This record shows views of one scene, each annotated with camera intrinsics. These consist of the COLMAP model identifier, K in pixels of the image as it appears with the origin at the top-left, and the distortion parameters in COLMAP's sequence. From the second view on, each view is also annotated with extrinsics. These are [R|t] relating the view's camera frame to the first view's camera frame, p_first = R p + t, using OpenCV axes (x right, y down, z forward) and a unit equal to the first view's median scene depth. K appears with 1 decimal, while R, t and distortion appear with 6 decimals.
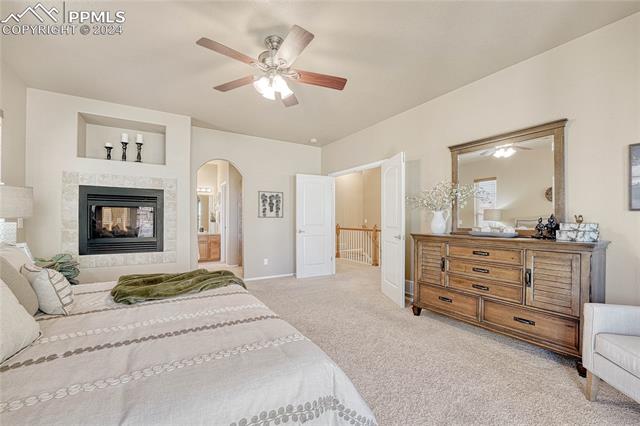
lens RADIAL K [[258.5, 0, 324.0], [0, 258.5, 211.0], [0, 0, 1]] dist [-0.003909, 0.000137]
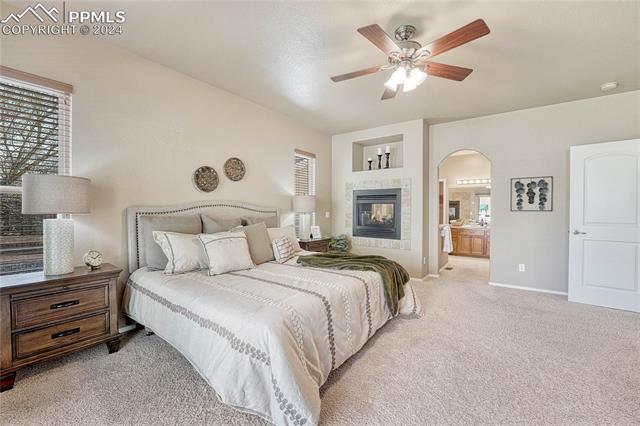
lens RADIAL K [[258.5, 0, 324.0], [0, 258.5, 211.0], [0, 0, 1]] dist [-0.003909, 0.000137]
pose [[0.416601, 0.002353, -0.909086, 0.311421], [0.026977, 0.999524, 0.014950, -0.004702], [0.908689, -0.030752, 0.416339, 0.169438]]
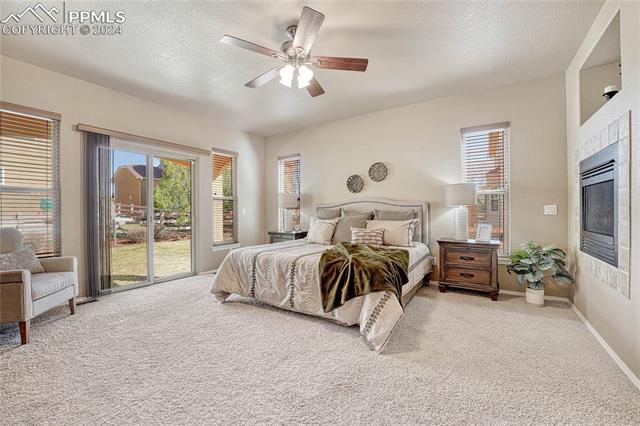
lens RADIAL K [[258.5, 0, 324.0], [0, 258.5, 211.0], [0, 0, 1]] dist [-0.003909, 0.000137]
pose [[-0.875350, 0.003144, -0.483479, 0.103488], [0.016813, 0.999572, -0.023939, 0.044441], [0.483197, -0.029084, -0.875028, 1.112073]]
